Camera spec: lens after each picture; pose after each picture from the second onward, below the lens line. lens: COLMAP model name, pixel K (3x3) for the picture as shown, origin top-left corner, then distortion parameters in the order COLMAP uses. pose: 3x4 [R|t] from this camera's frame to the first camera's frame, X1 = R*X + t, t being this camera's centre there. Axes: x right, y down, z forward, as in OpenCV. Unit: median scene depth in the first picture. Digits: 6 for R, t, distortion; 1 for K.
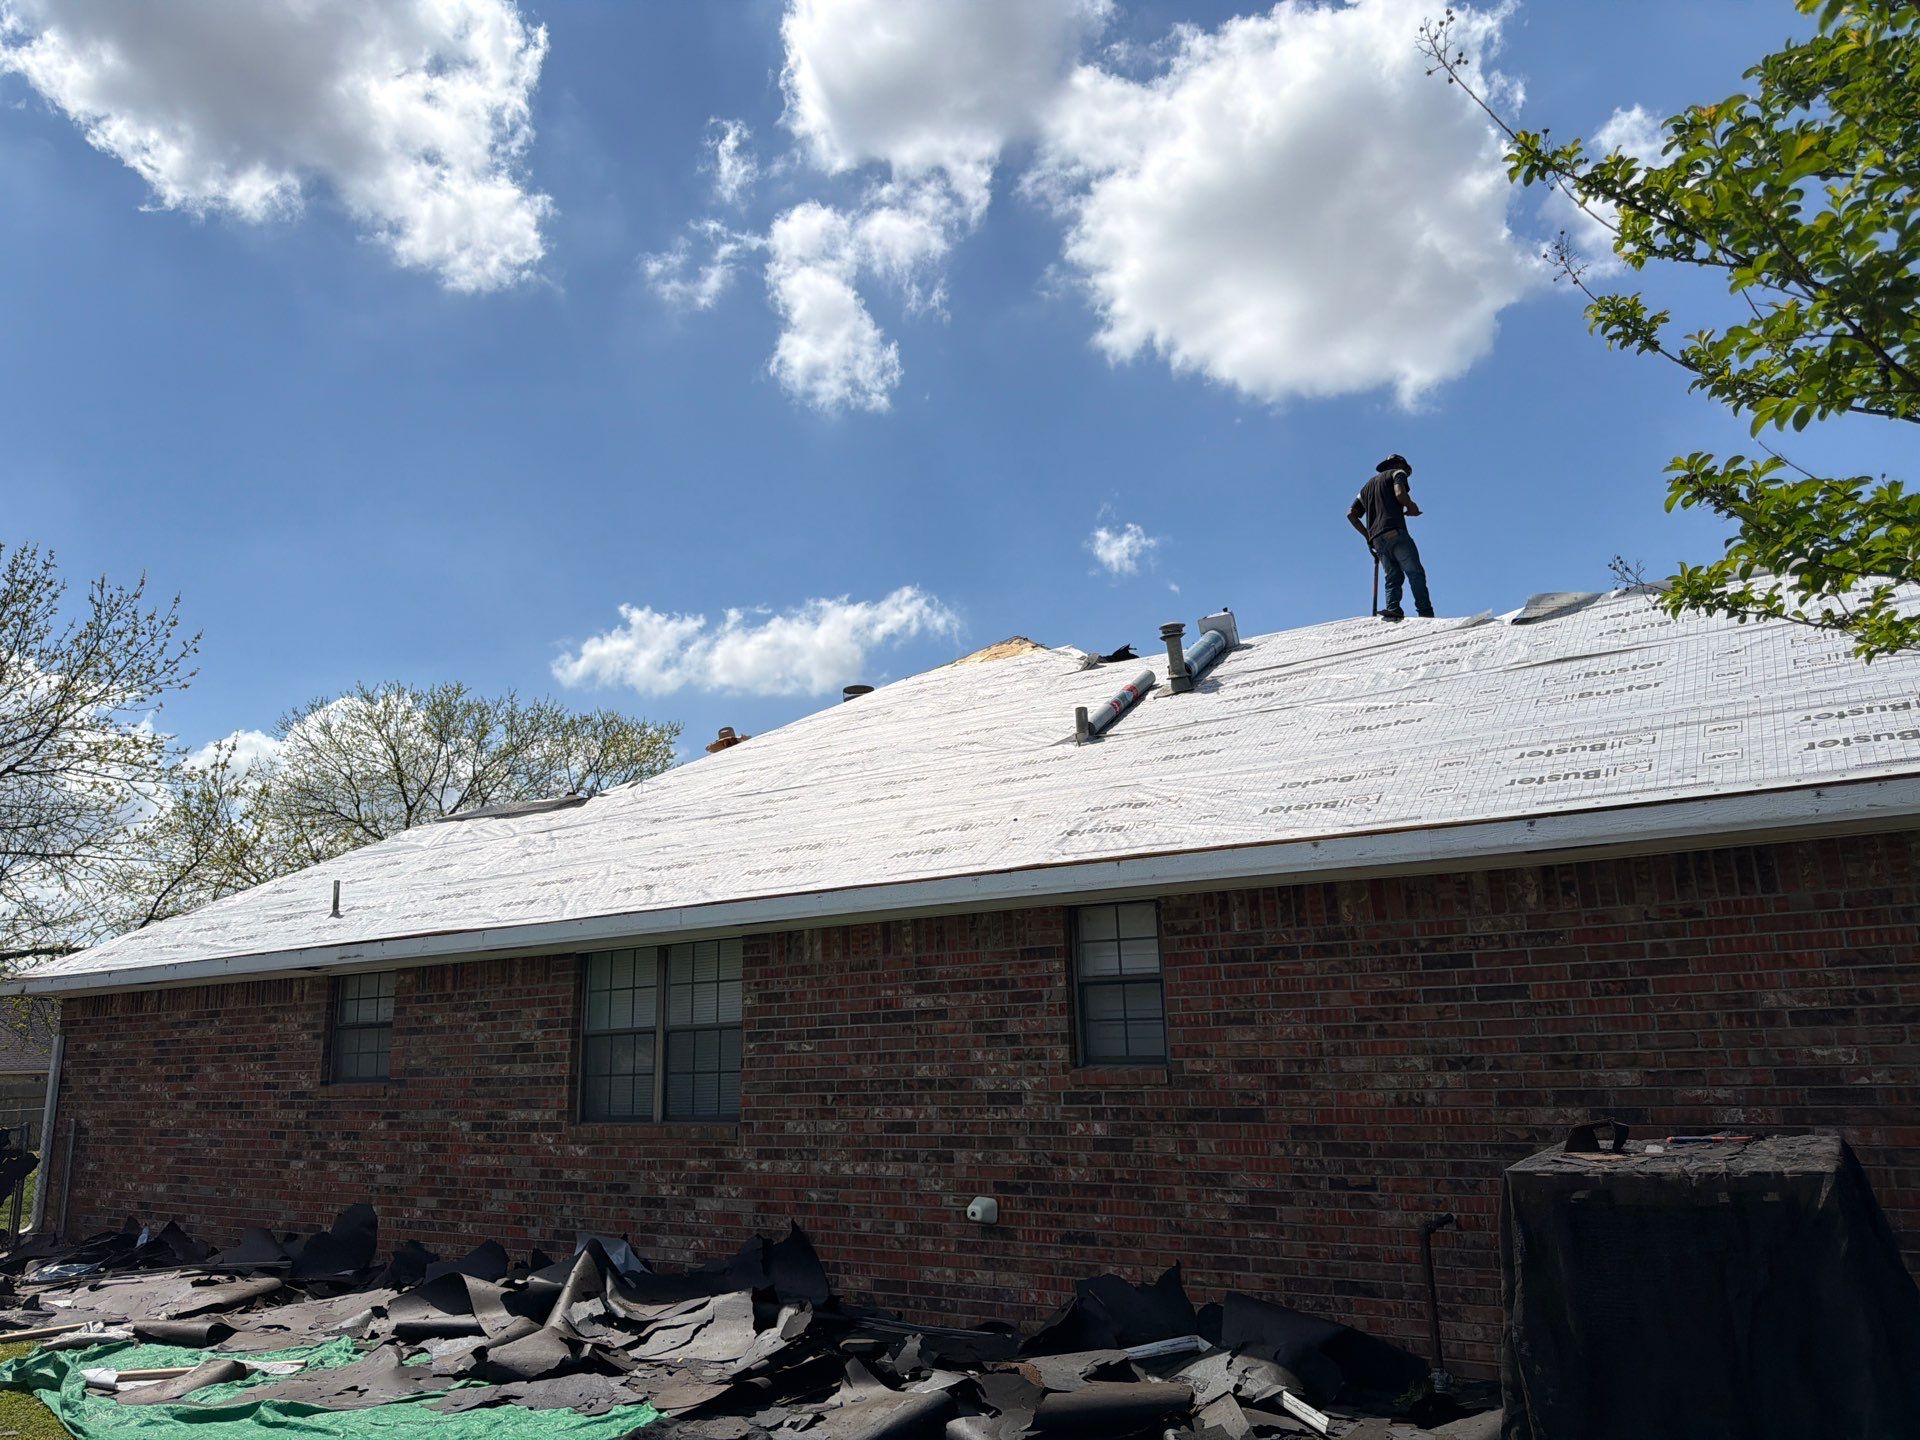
lens RADIAL K [[1343.2, 0, 961.6], [0, 1343.2, 710.1], [0, 0, 1]] dist [0.039190, -0.047248]
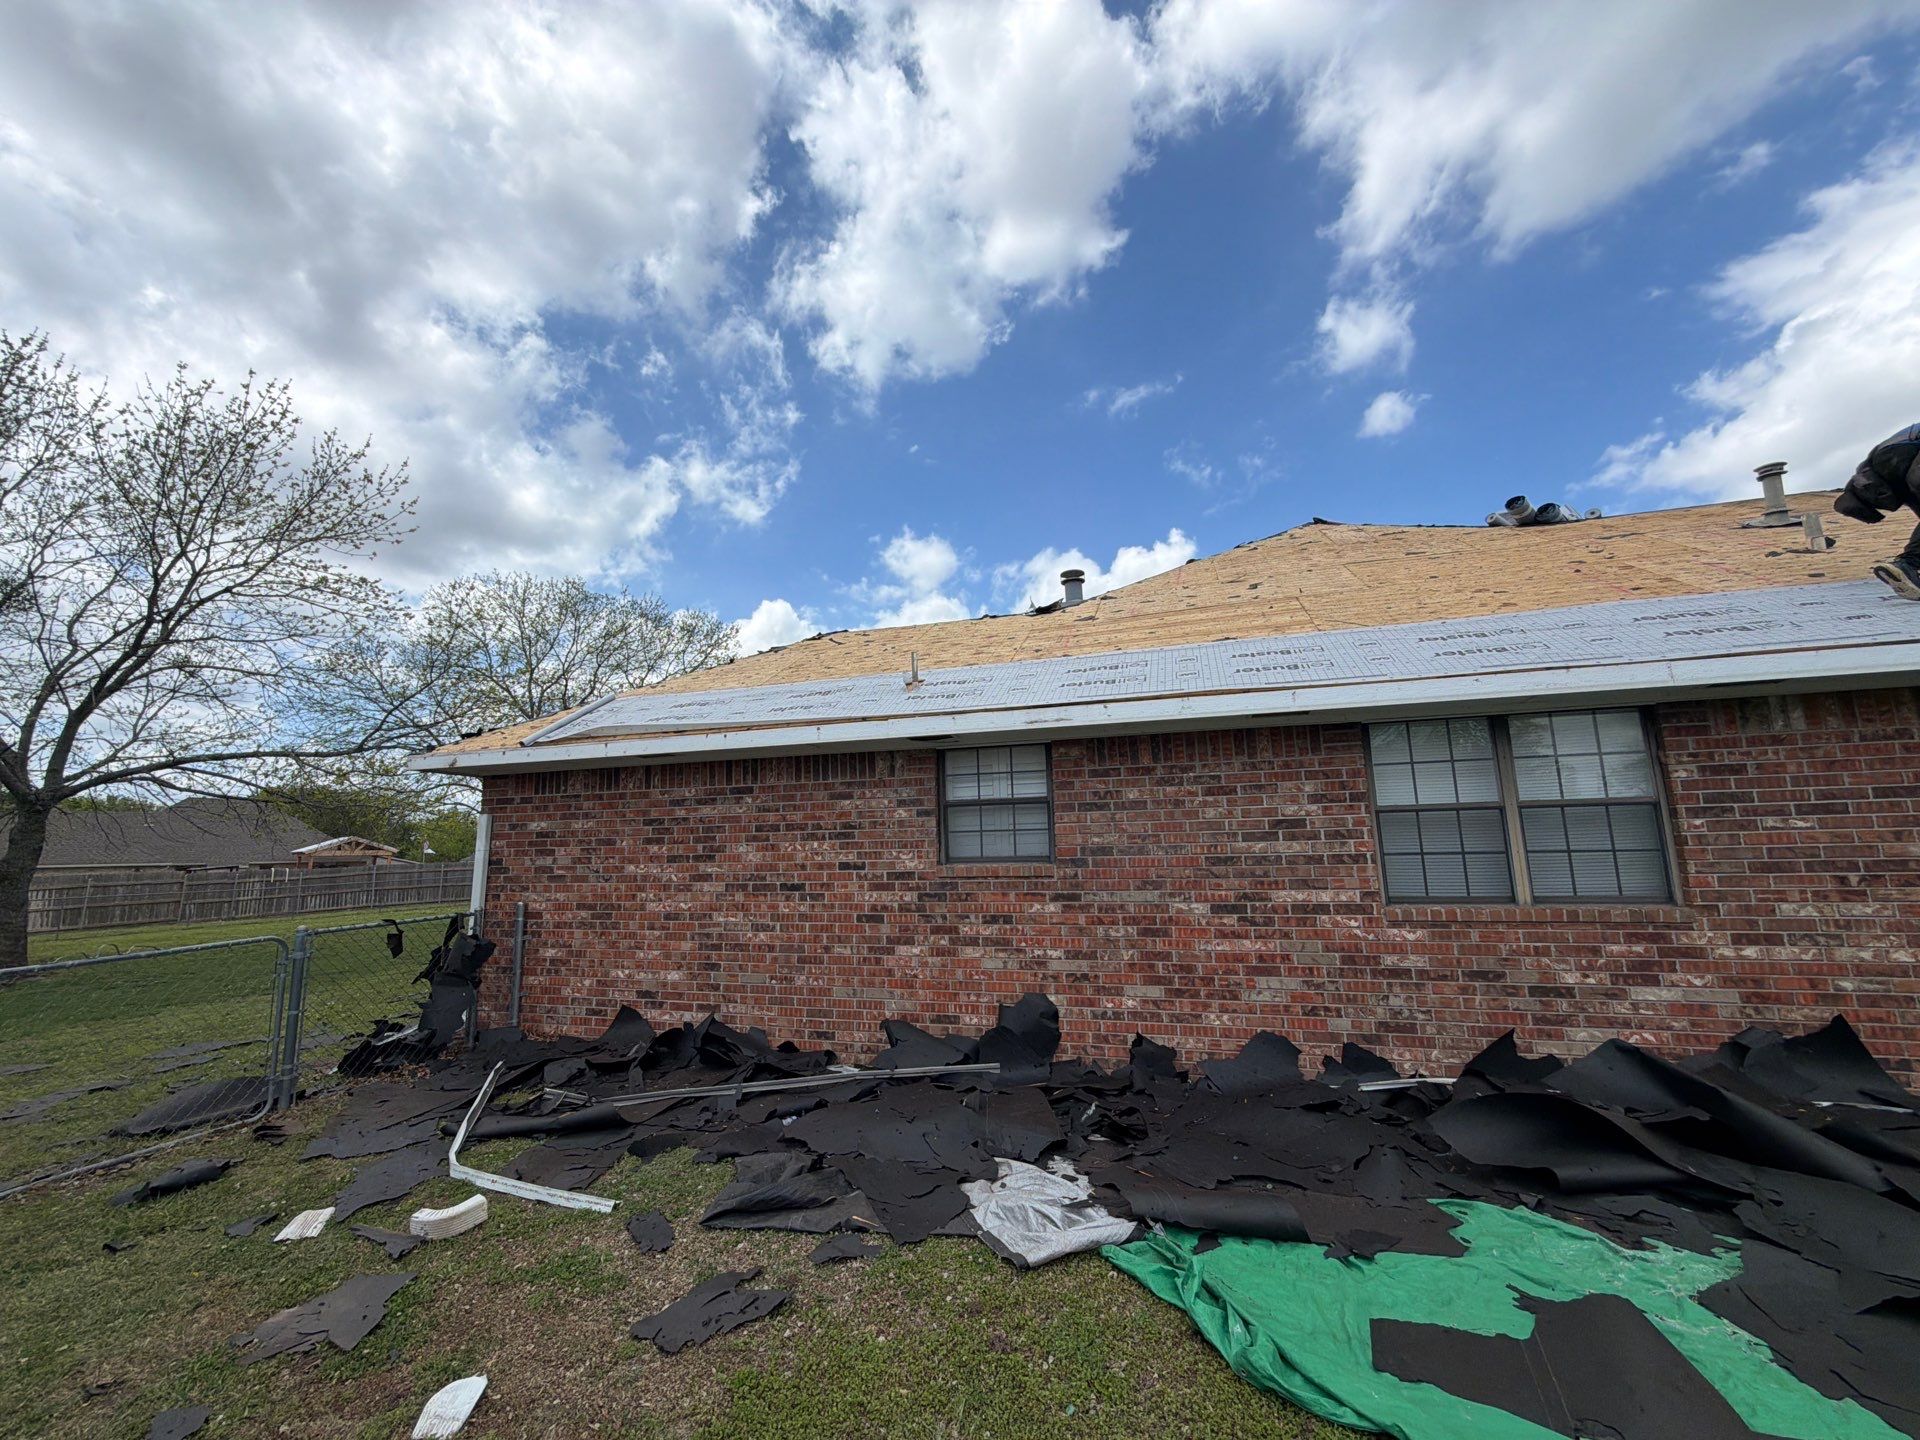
lens RADIAL K [[765.4, 0, 971.3], [0, 765.4, 710.8], [0, 0, 1]] dist [0.000260, -0.000136]
pose [[0.963021, 0.055793, 0.263586, -0.786554], [-0.071550, 0.996155, 0.050554, 0.191280], [-0.259752, -0.067545, 0.963310, 0.660852]]
